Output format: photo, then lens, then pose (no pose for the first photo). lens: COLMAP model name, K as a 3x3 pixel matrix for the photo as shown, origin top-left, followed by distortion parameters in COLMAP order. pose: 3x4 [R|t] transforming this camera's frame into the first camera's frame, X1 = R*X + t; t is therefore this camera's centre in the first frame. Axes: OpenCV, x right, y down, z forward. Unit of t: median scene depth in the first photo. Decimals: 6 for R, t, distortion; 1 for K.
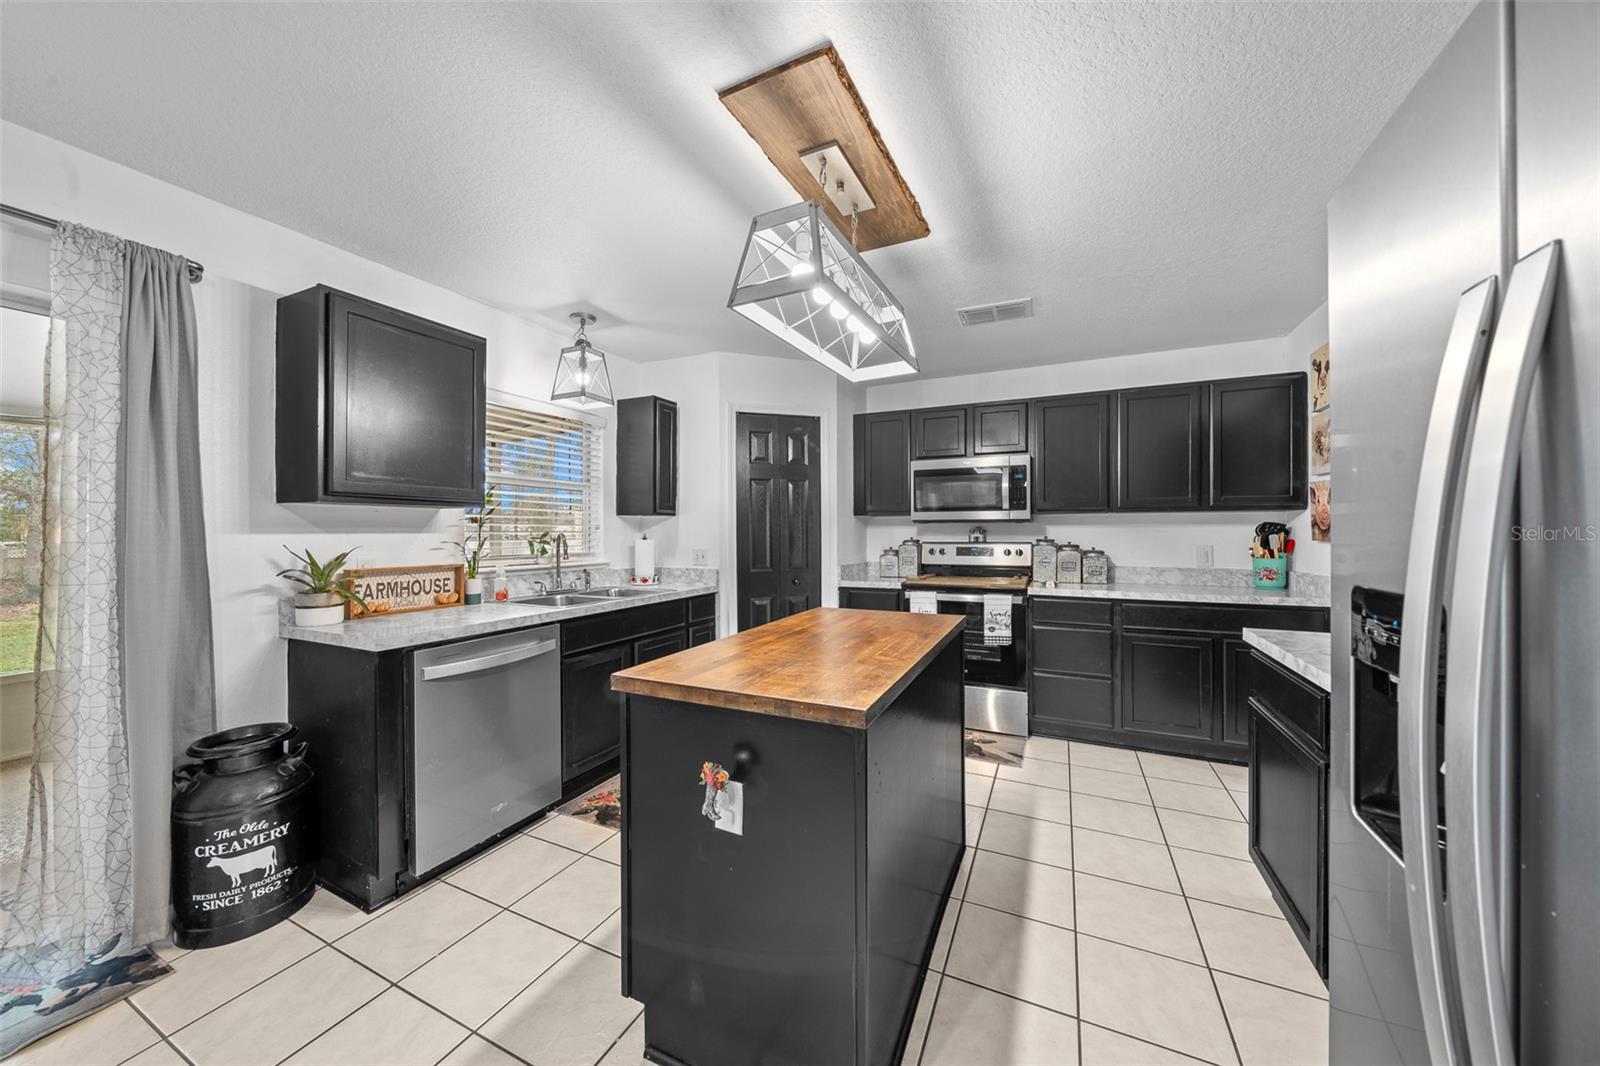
lens RADIAL K [[548.8, 0, 804.5], [0, 548.8, 527.9], [0, 0, 1]] dist [-0.003083, -0.000745]
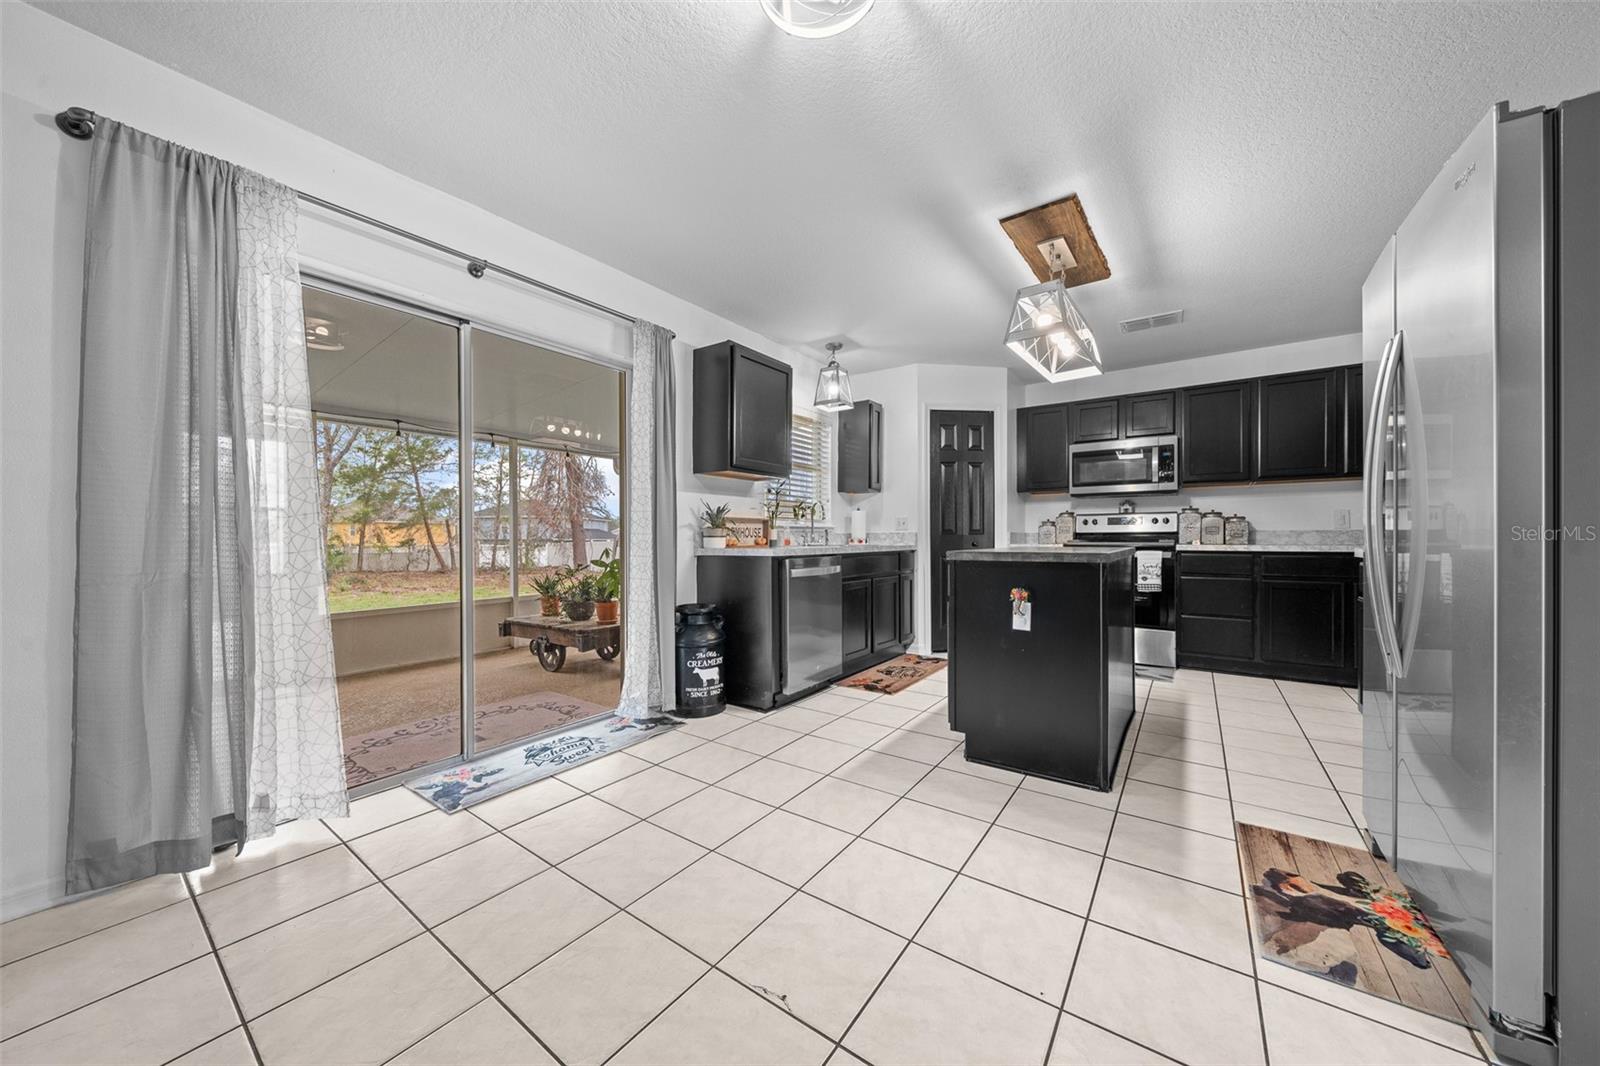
lens RADIAL K [[548.8, 0, 816.3], [0, 548.8, 538.7], [0, 0, 1]] dist [-0.003083, -0.000745]
pose [[0.987087, -0.002135, -0.160169, -0.192890], [0.004358, 0.999899, 0.013530, 0.075602], [0.160124, -0.014053, 0.986997, -0.341304]]
